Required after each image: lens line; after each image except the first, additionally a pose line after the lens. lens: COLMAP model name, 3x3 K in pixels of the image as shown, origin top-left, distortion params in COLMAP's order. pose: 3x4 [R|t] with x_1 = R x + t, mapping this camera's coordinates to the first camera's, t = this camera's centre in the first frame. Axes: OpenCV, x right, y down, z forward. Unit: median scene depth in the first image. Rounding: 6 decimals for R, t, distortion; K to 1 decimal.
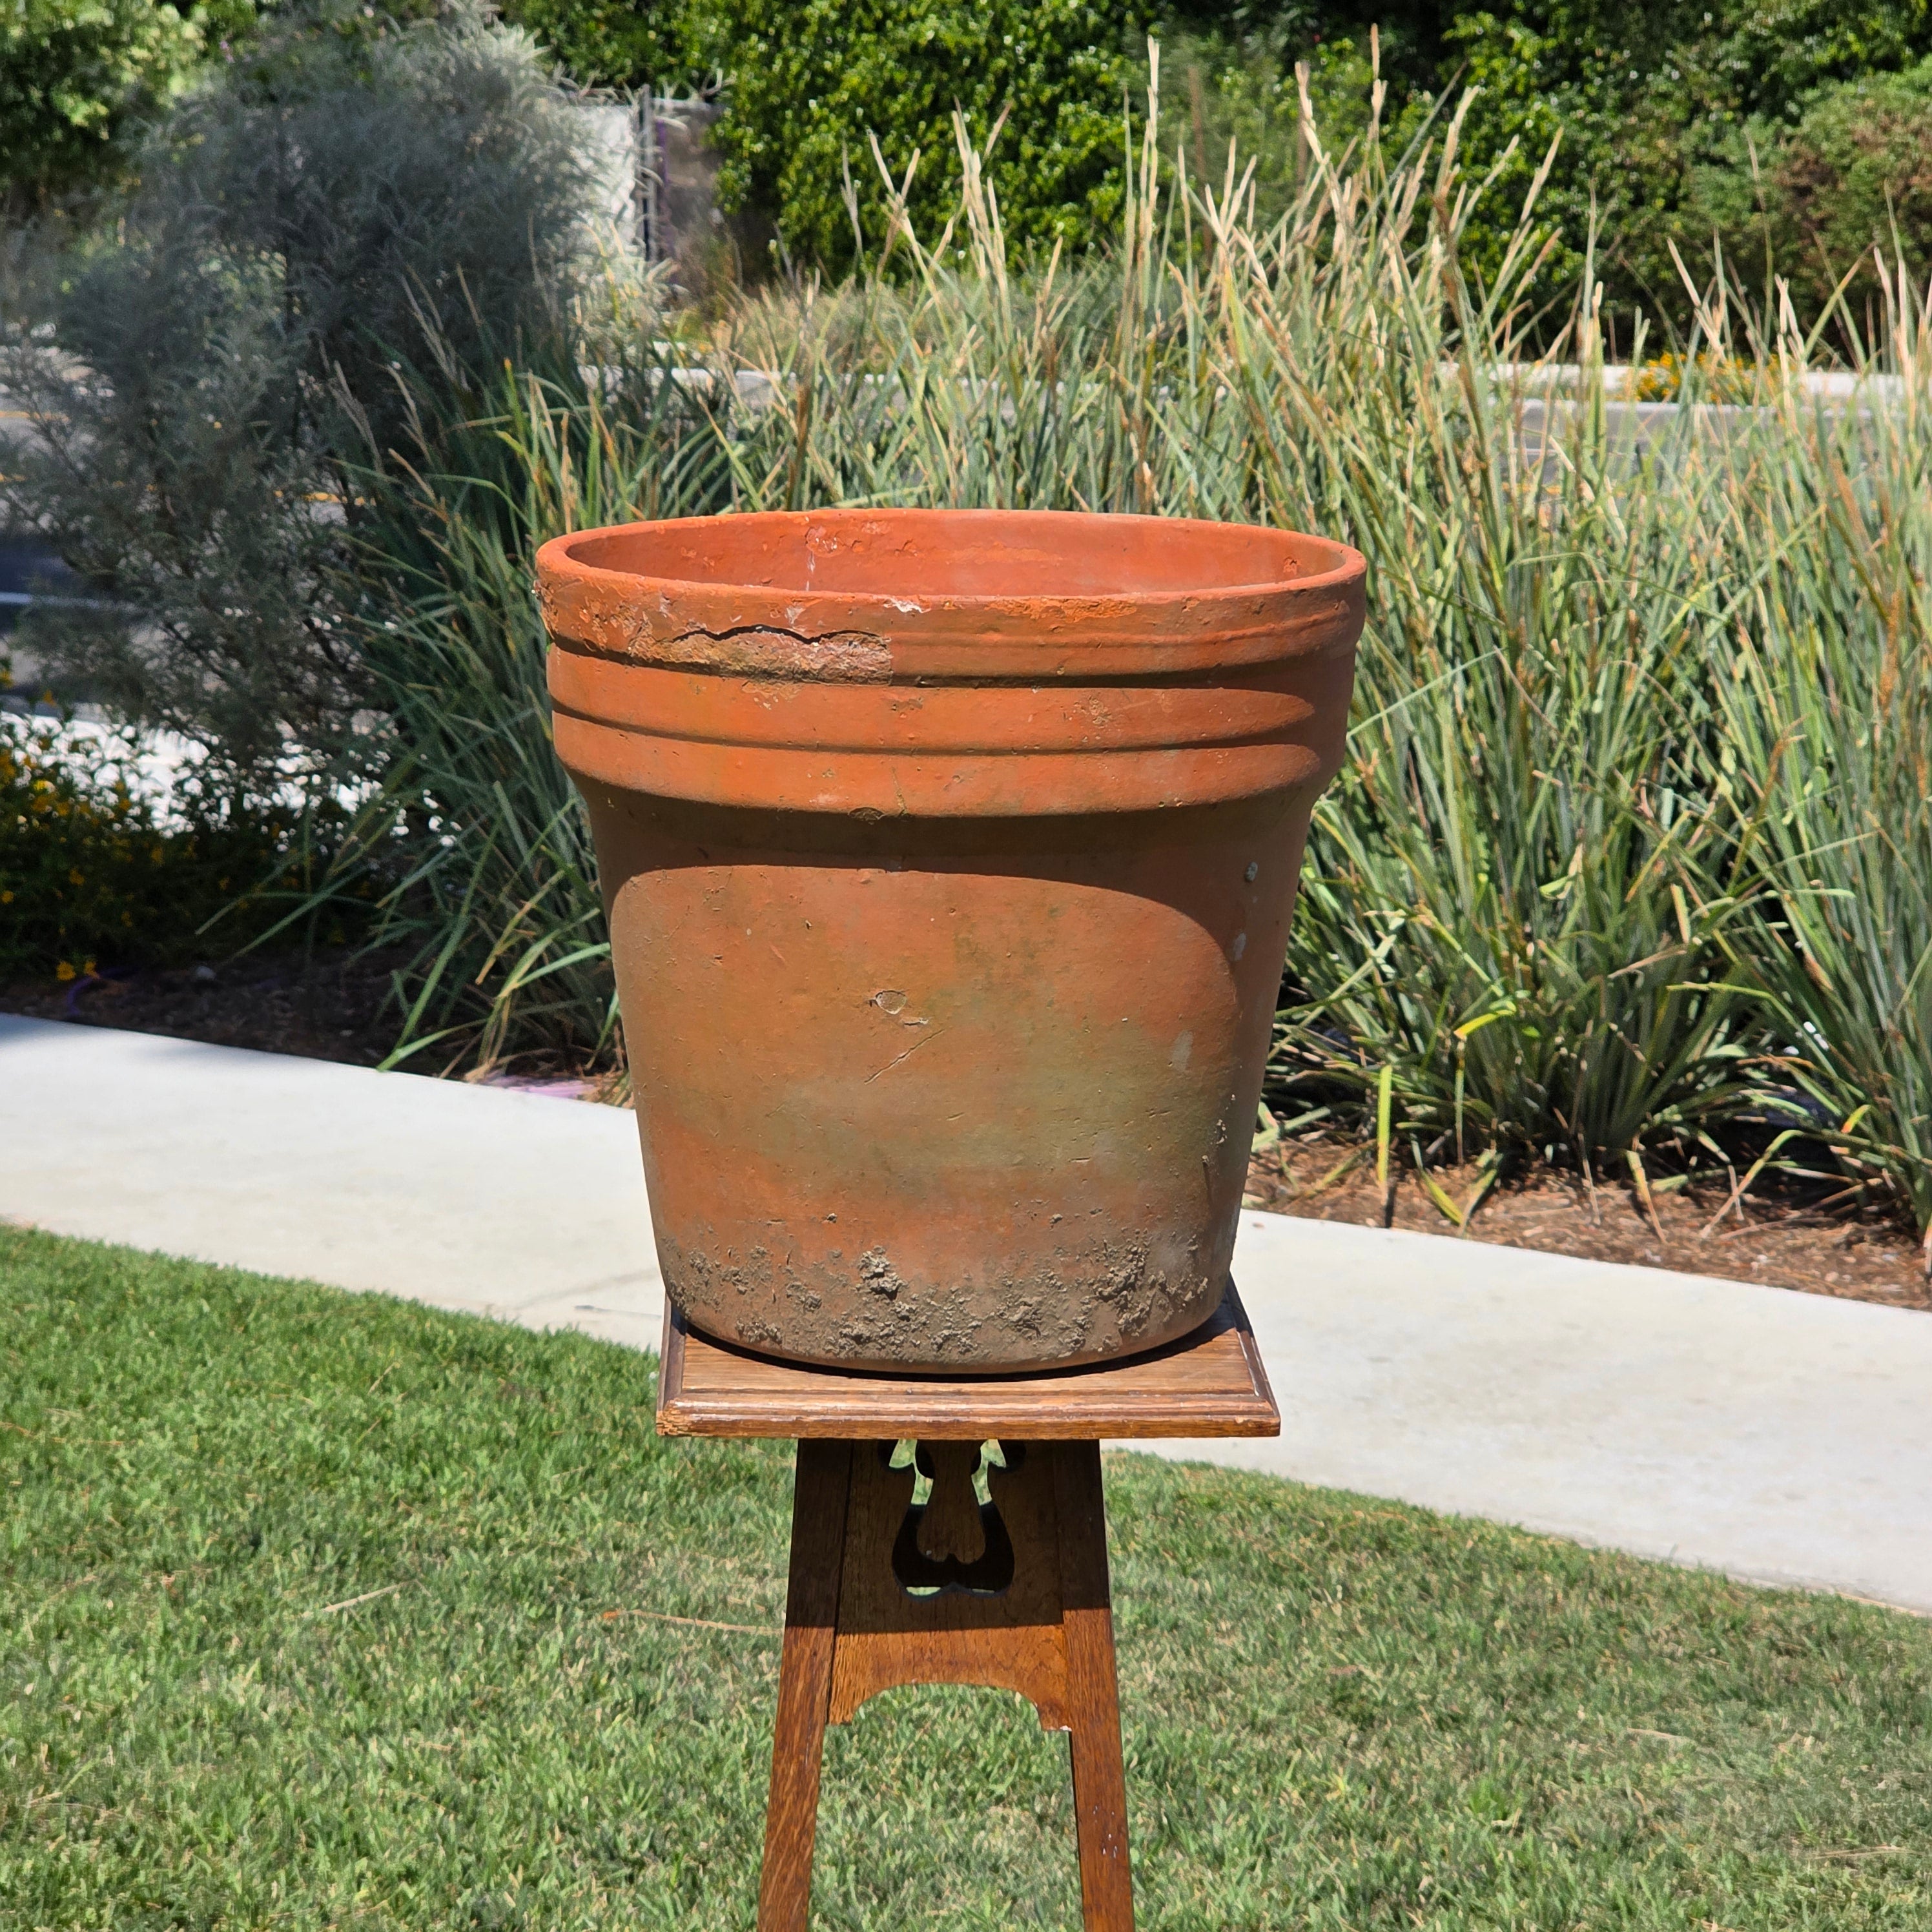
lens RADIAL K [[5001.3, 0, 1090.0], [0, 5001.3, 971.8], [0, 0, 1]] dist [0.010381, 0.886763]
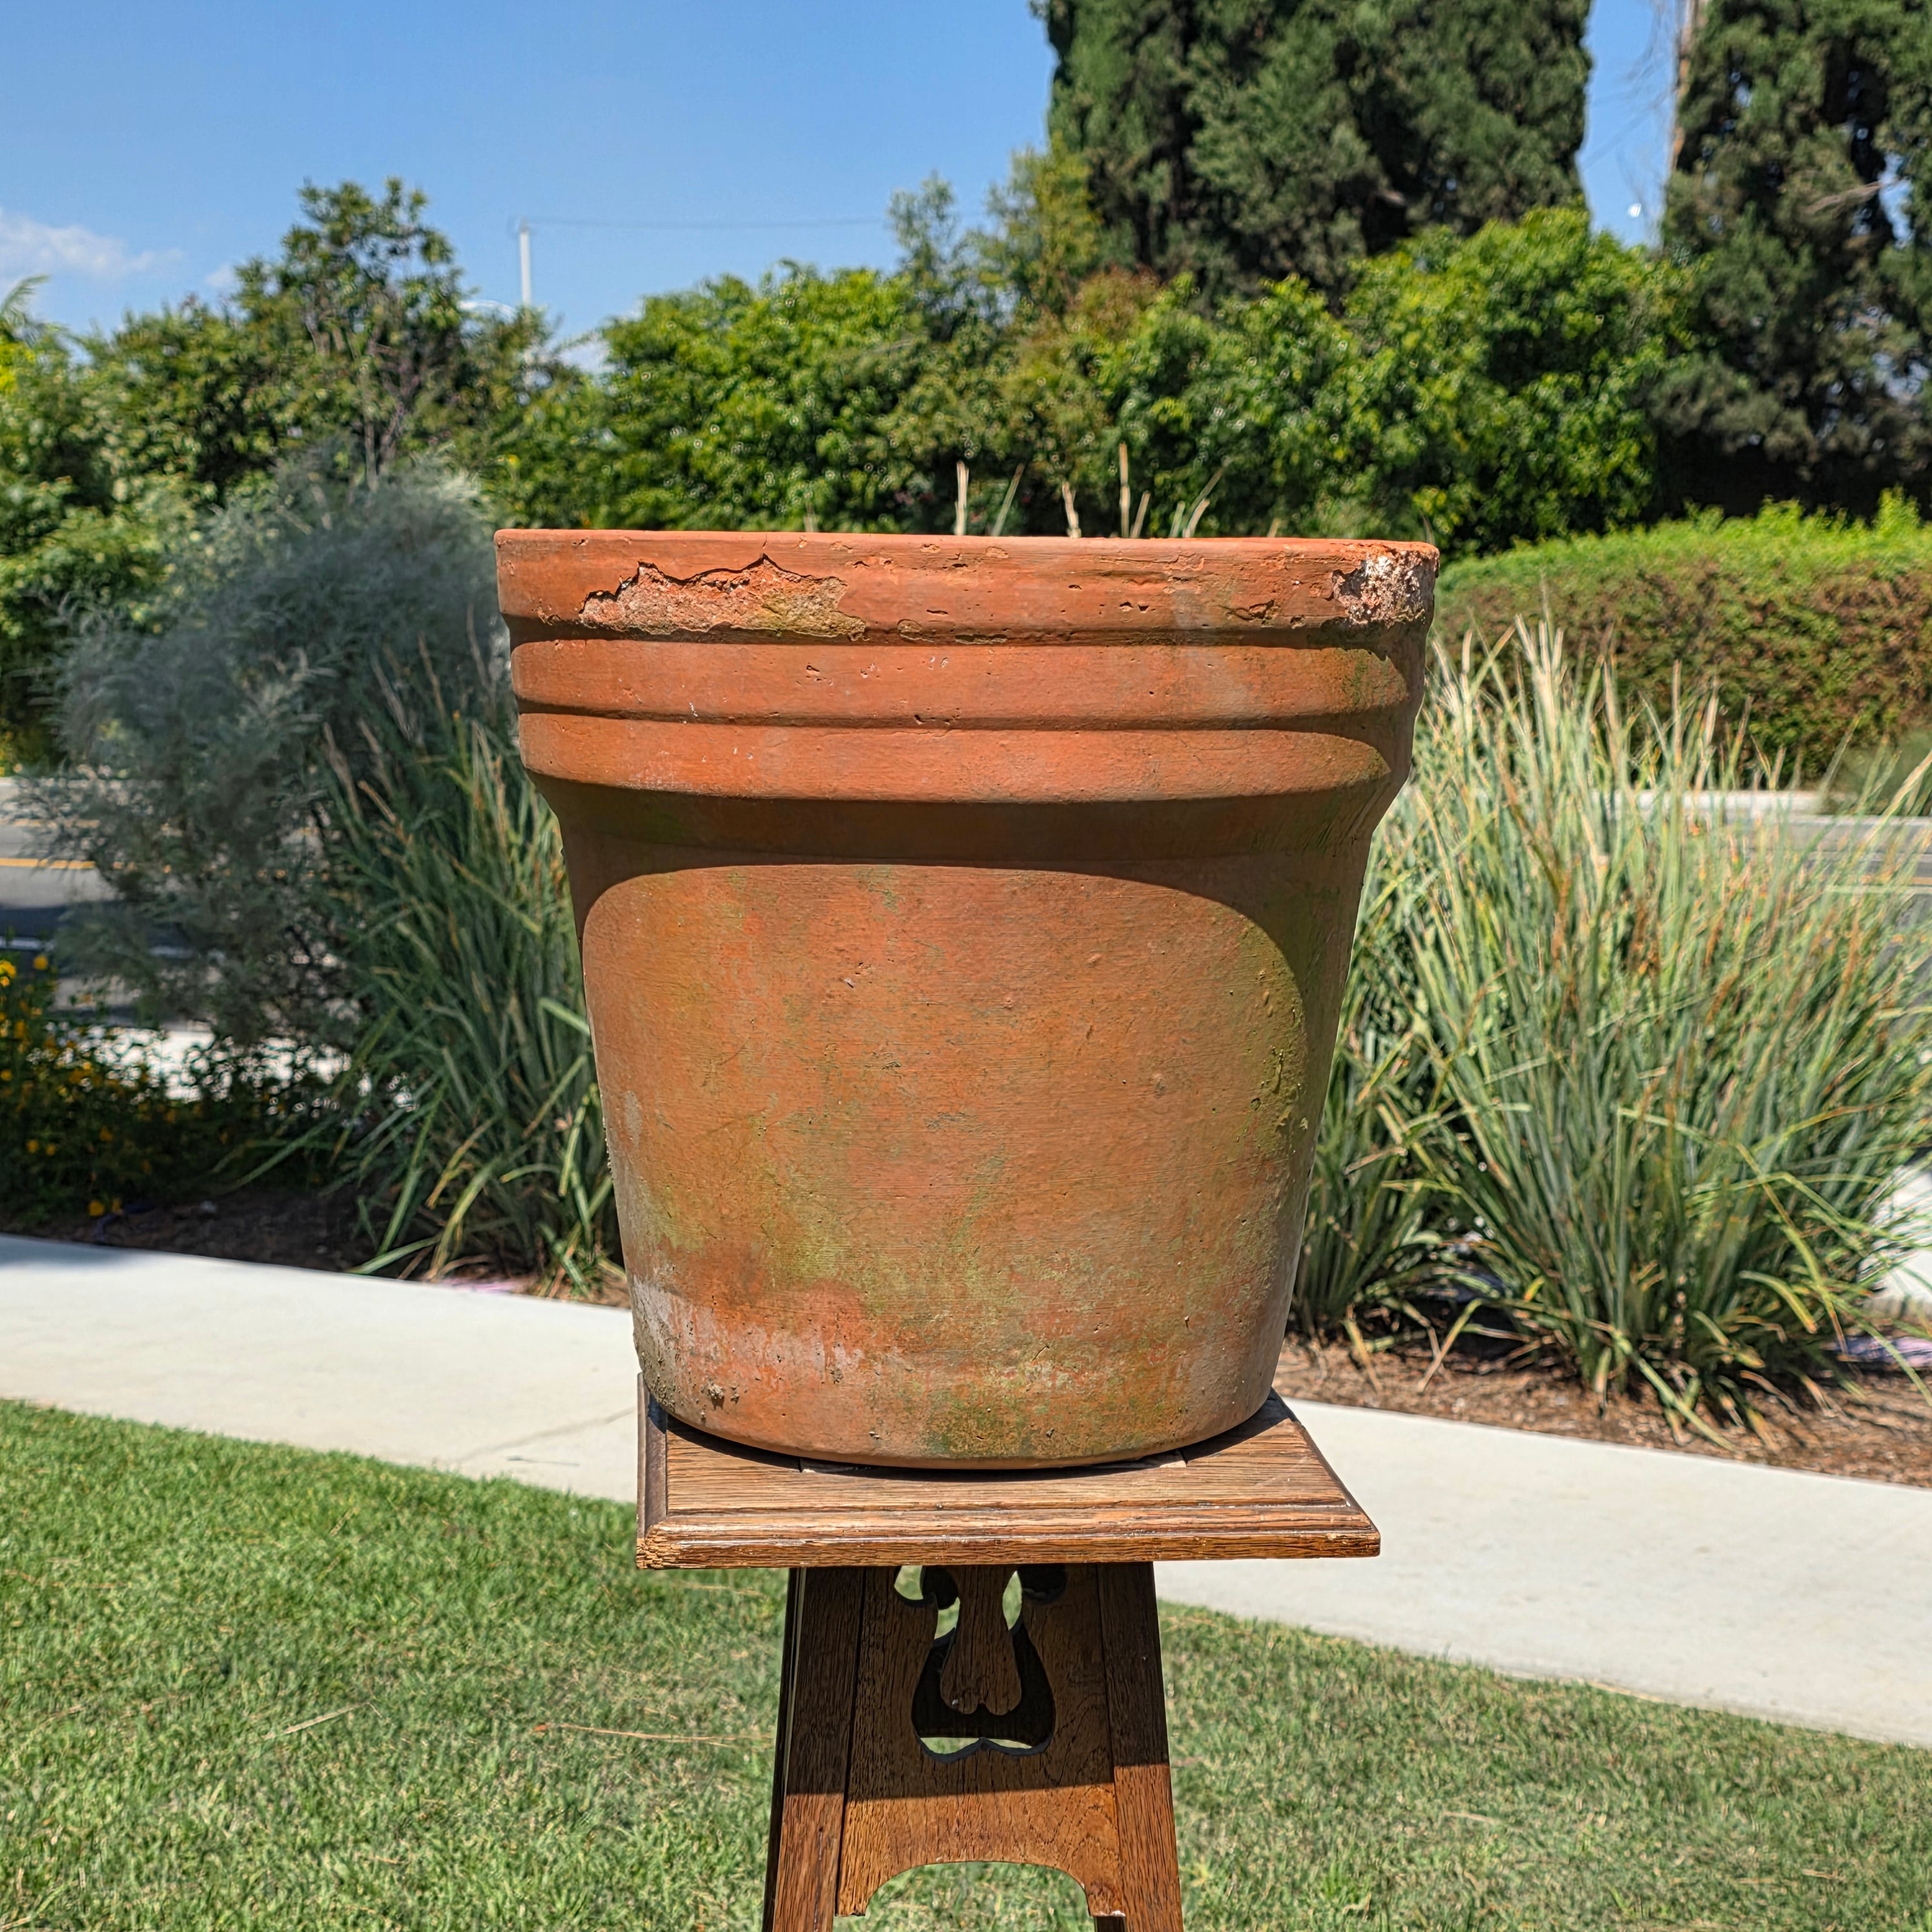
lens RADIAL K [[3453.9, 0, 1003.9], [0, 3453.9, 970.1], [0, 0, 1]] dist [0.255300, -0.724374]
pose [[0.998982, -0.012910, 0.043231, -0.022981], [0.016093, 0.997121, -0.074106, 0.017502], [-0.042150, 0.074726, 0.996313, 0.190445]]
